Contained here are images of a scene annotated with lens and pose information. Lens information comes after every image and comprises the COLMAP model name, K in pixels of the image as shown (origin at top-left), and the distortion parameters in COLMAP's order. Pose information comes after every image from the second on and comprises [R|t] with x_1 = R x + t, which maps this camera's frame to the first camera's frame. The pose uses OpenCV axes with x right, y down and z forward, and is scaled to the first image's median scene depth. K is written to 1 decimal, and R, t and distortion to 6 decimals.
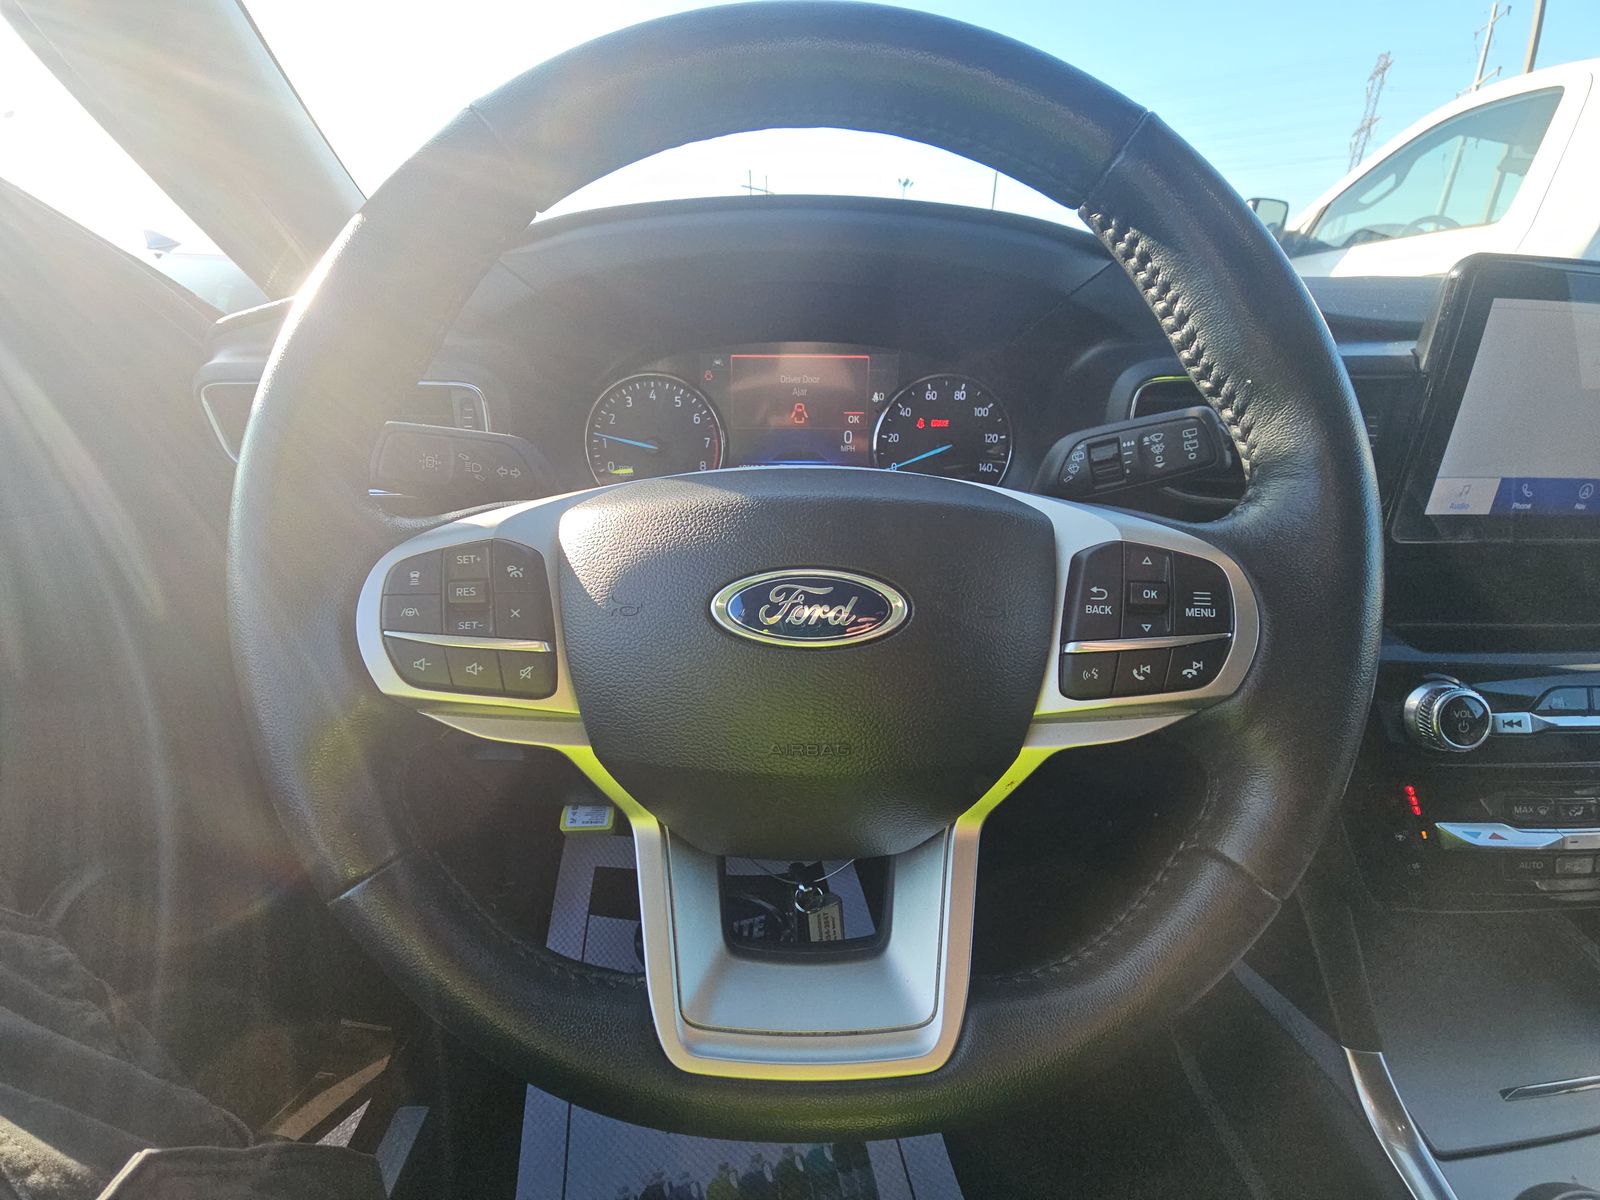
lens RADIAL K [[645.9, 0, 803.0], [0, 645.9, 609.5], [0, 0, 1]] dist [0.017133, -0.013660]
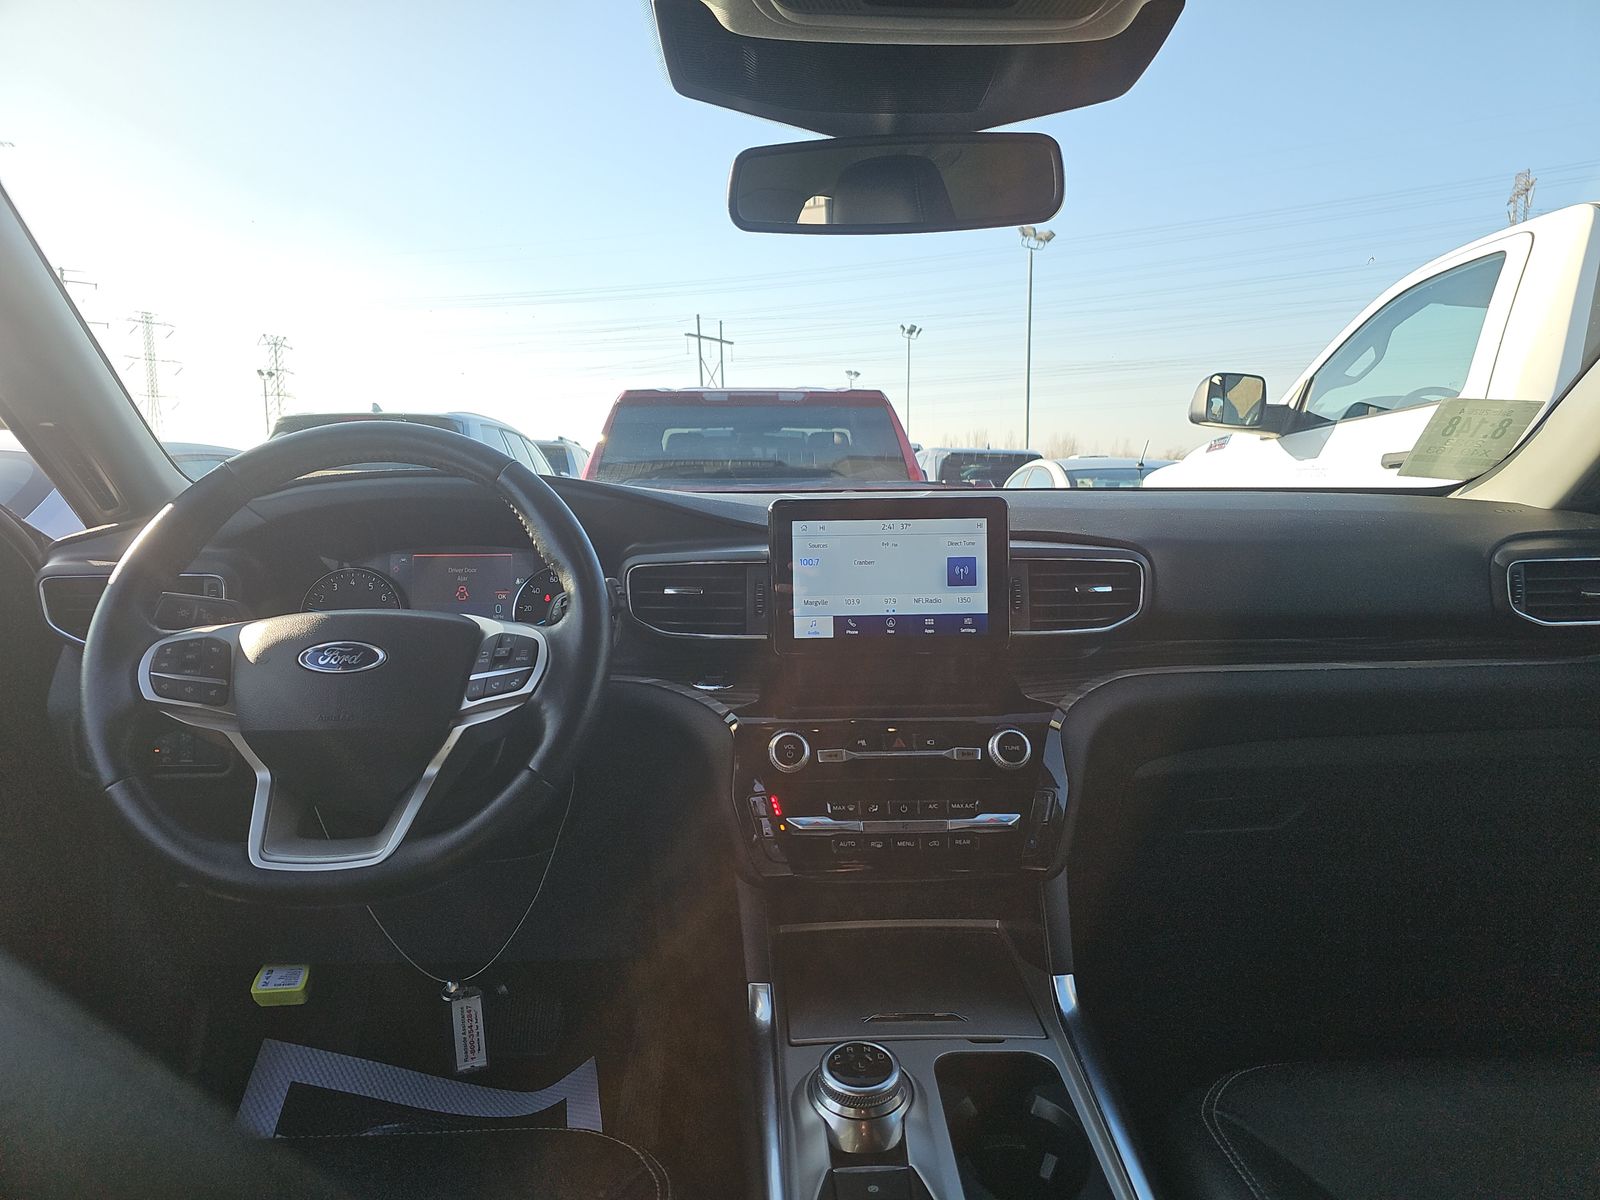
lens RADIAL K [[1045.3, 0, 825.0], [0, 1045.3, 594.3], [0, 0, 1]] dist [0.007715, 0.001537]
pose [[0.999025, -0.017683, 0.040462, 1.380107], [0.029912, 0.945056, -0.325538, 0.917024], [-0.032482, 0.326430, 0.944663, -2.317913]]
